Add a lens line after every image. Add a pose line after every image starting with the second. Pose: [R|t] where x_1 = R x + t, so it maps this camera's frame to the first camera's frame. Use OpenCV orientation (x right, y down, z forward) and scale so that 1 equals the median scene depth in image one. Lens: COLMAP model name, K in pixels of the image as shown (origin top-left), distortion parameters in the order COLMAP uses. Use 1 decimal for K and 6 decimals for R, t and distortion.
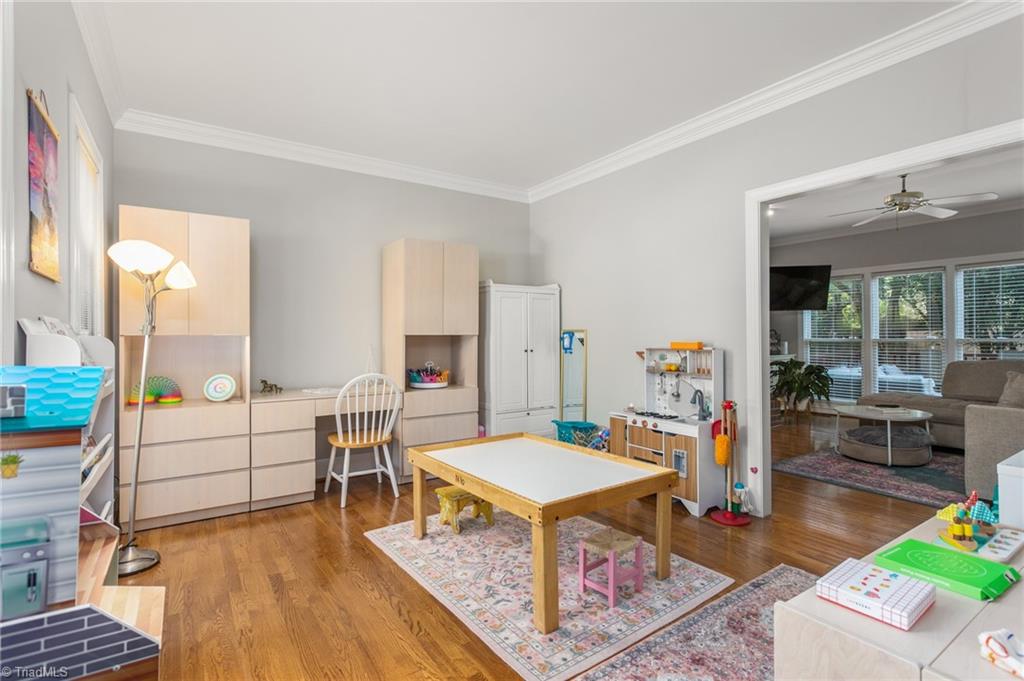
lens RADIAL K [[499.2, 0, 513.5], [0, 499.2, 338.9], [0, 0, 1]] dist [-0.017355, -0.000007]
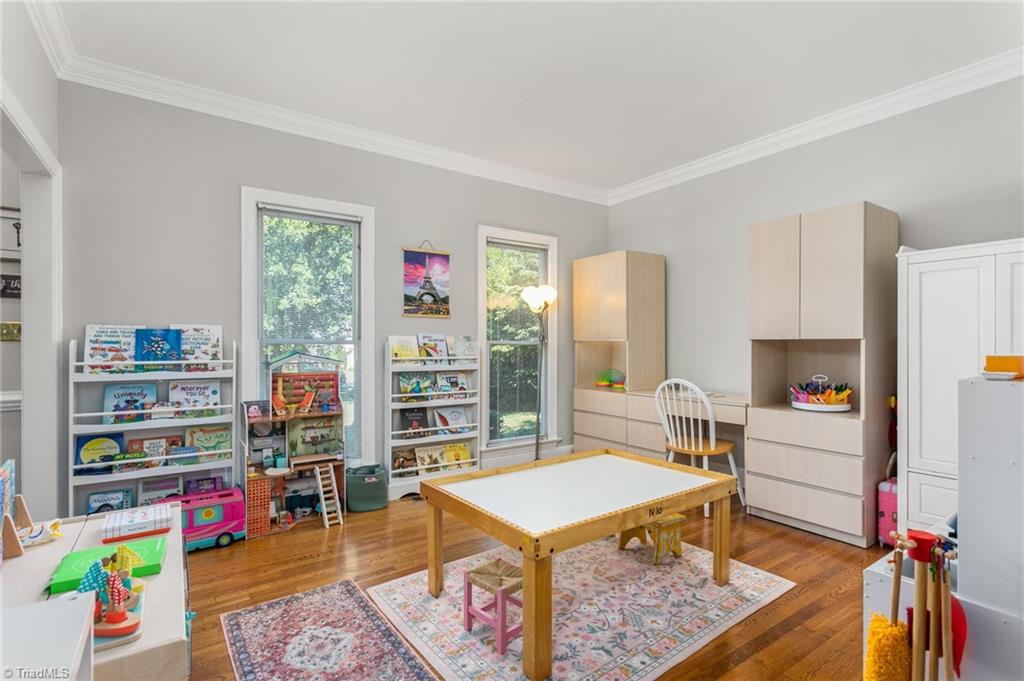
lens RADIAL K [[499.2, 0, 520.6], [0, 499.2, 340.4], [0, 0, 1]] dist [-0.017355, -0.000007]
pose [[0.010450, 0.000257, -0.999945, 0.753595], [-0.000818, 1.000000, 0.000249, -0.007844], [0.999945, 0.000816, 0.010450, 0.717307]]
